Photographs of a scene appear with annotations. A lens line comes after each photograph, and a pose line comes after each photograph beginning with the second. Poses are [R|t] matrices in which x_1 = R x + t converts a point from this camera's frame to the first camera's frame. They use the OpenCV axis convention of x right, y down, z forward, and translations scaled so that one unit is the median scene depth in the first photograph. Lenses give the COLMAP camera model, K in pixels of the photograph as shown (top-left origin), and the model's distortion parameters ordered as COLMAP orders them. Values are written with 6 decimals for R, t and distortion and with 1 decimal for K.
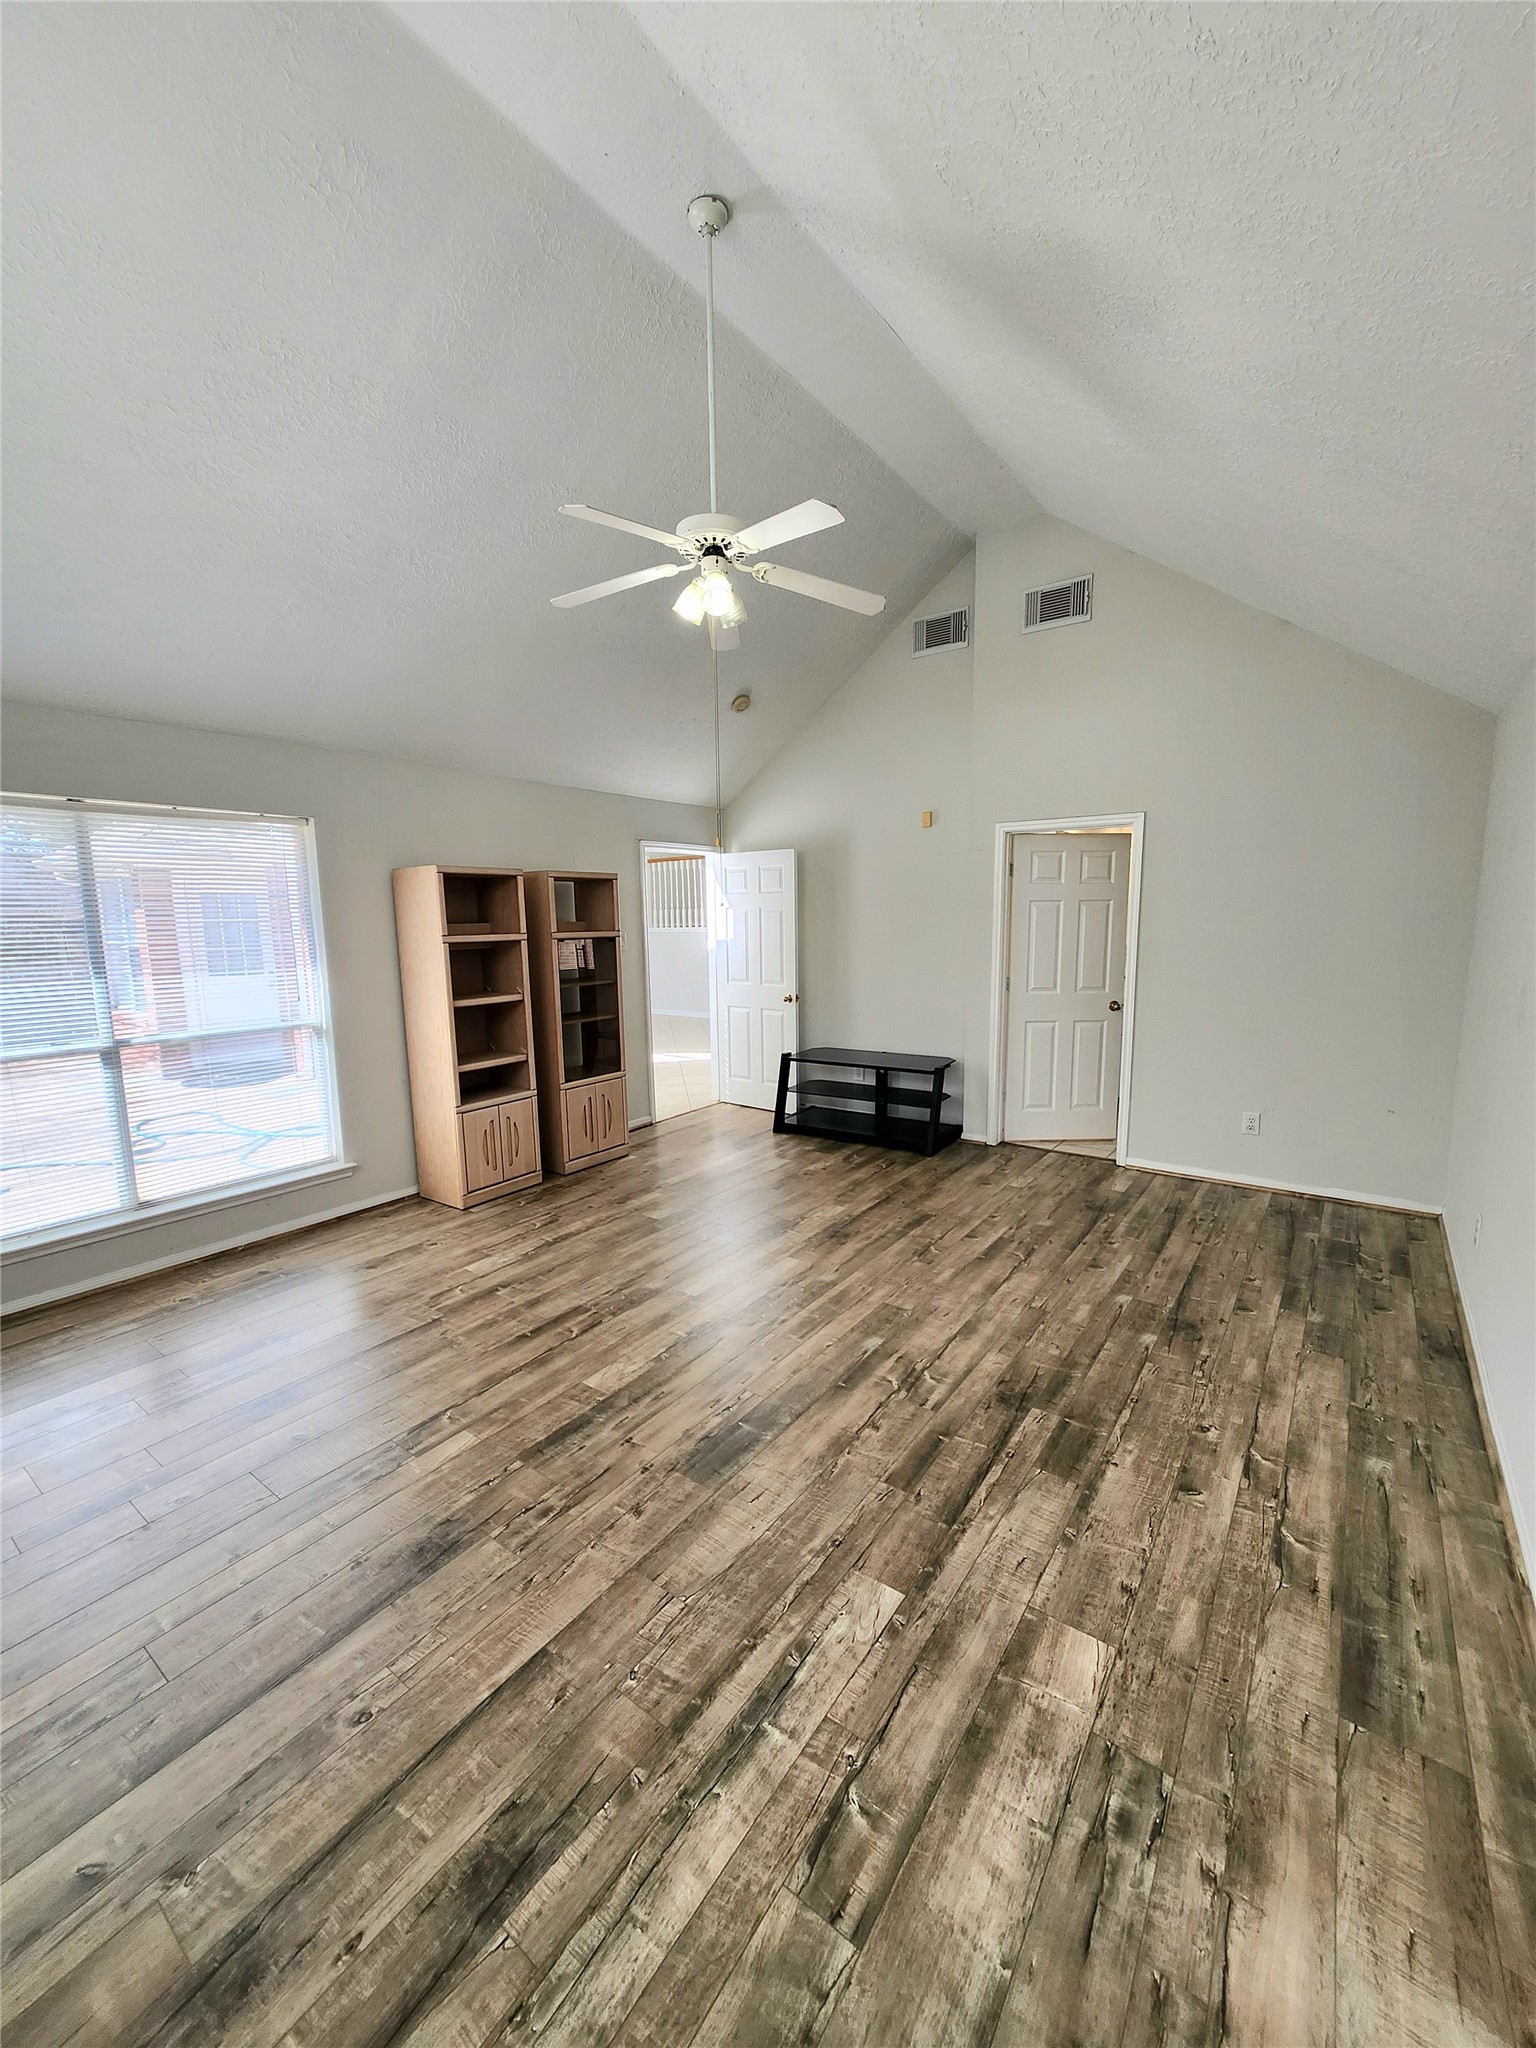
lens RADIAL K [[802.0, 0, 769.1], [0, 802.0, 1028.4], [0, 0, 1]] dist [-0.001112, 0.000288]
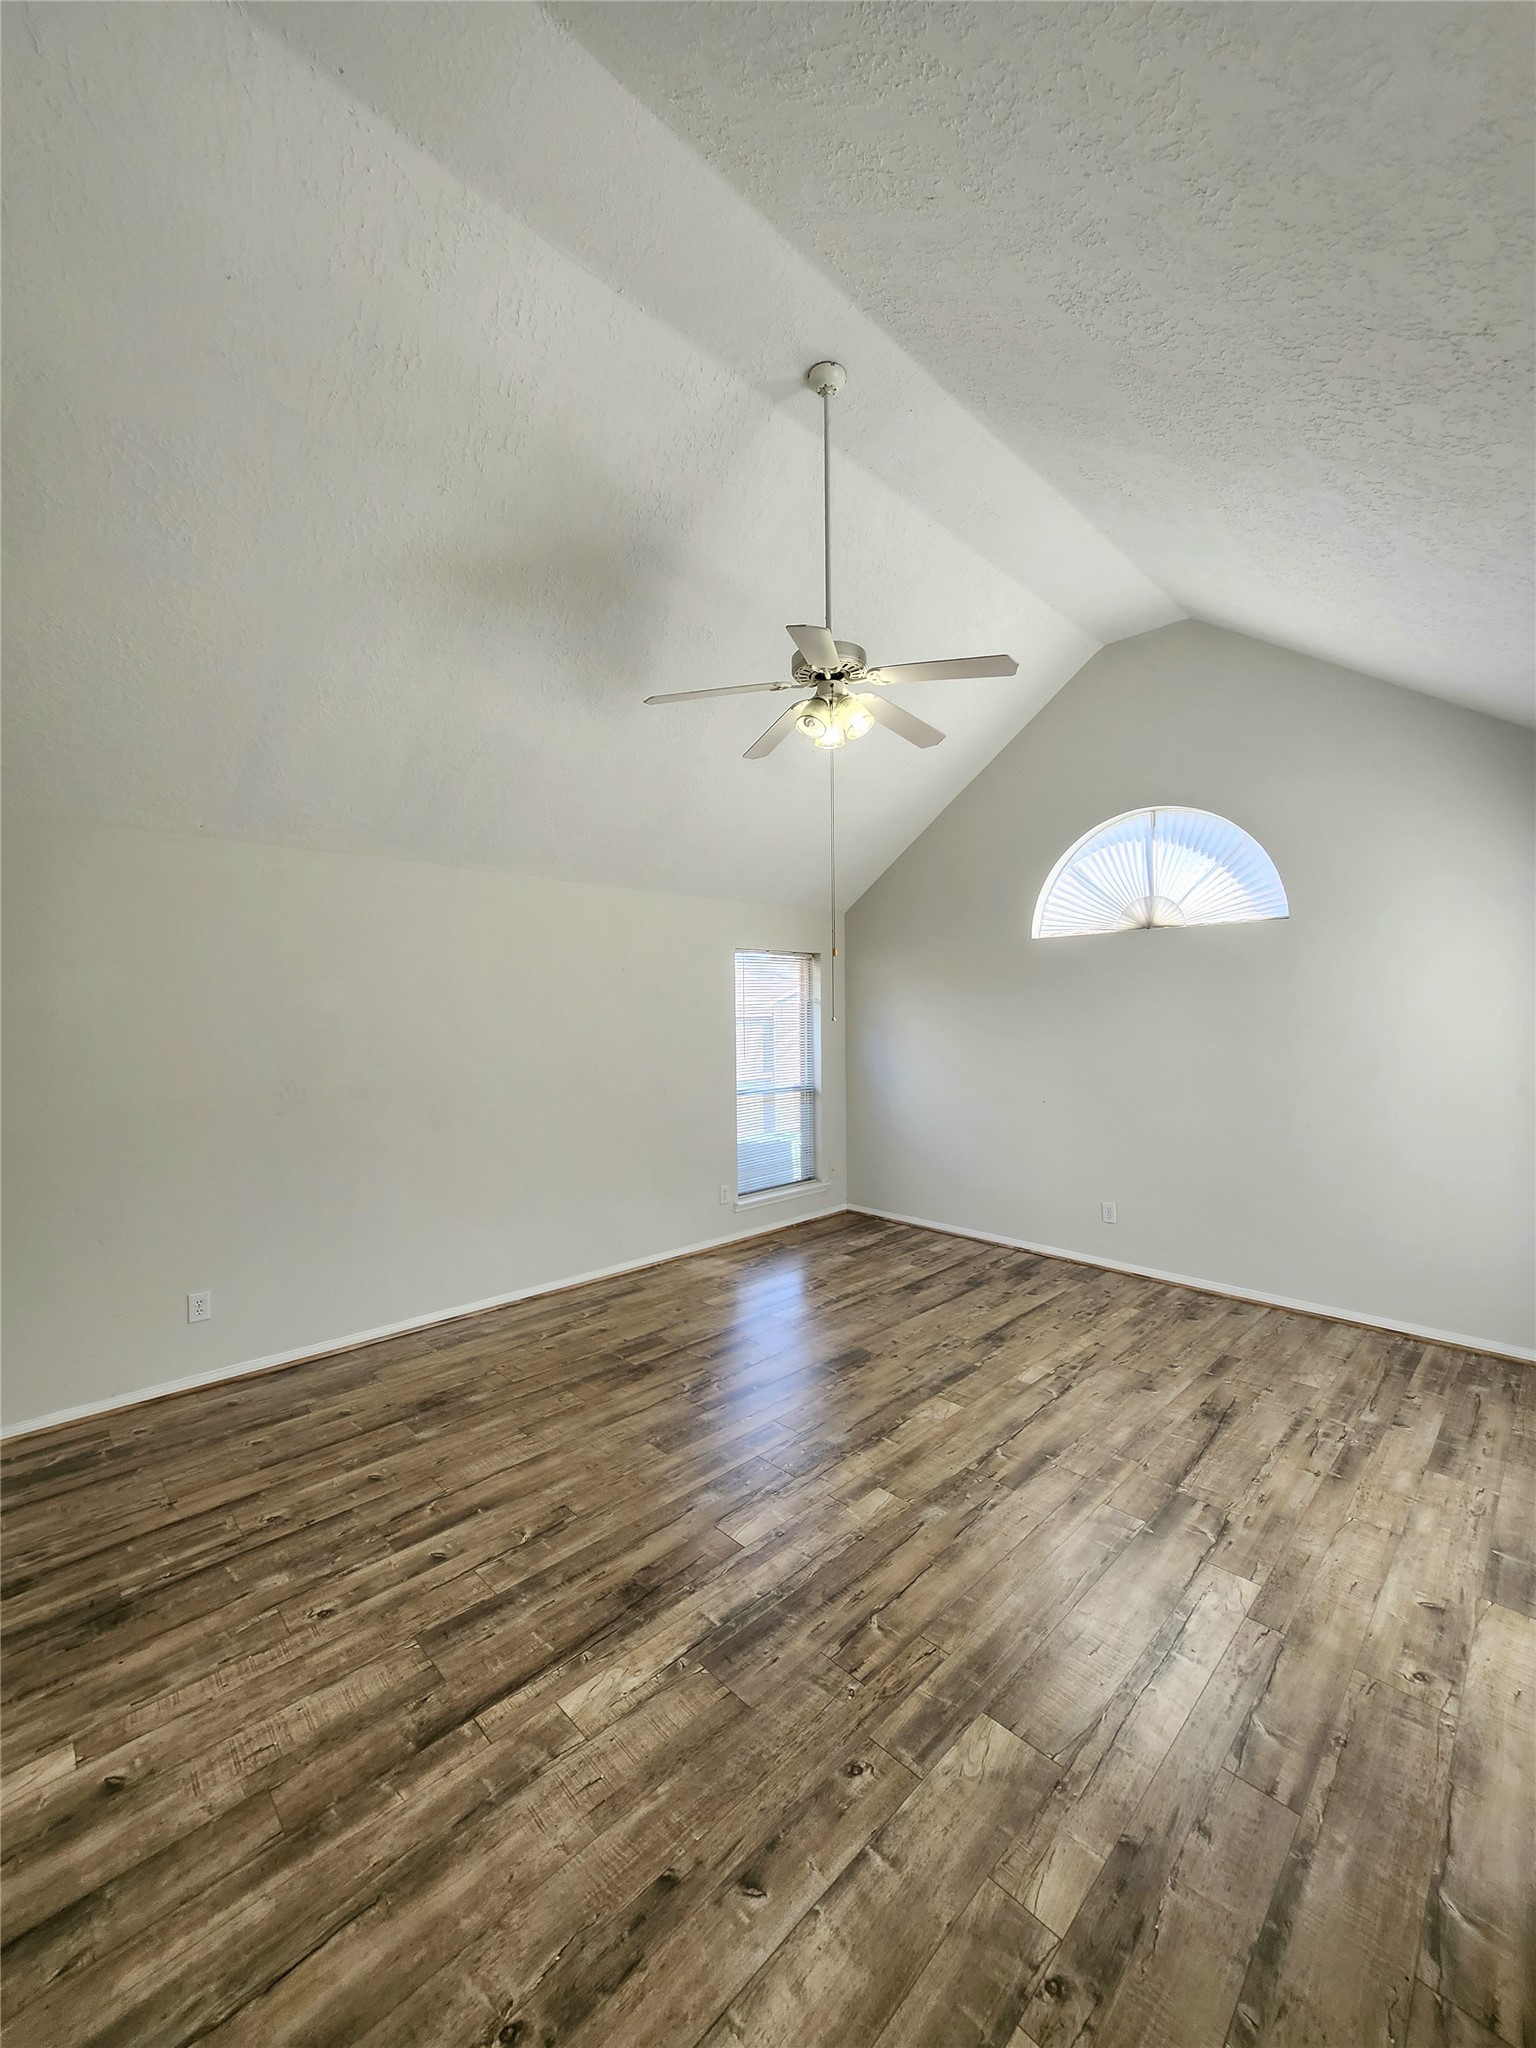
lens RADIAL K [[802.0, 0, 768.8], [0, 802.0, 1025.9], [0, 0, 1]] dist [-0.001112, 0.000288]
pose [[-0.985817, 0.020139, 0.166610, -0.135228], [0.045347, 0.987810, 0.148913, -0.278451], [-0.161580, 0.154356, -0.974713, 1.850291]]
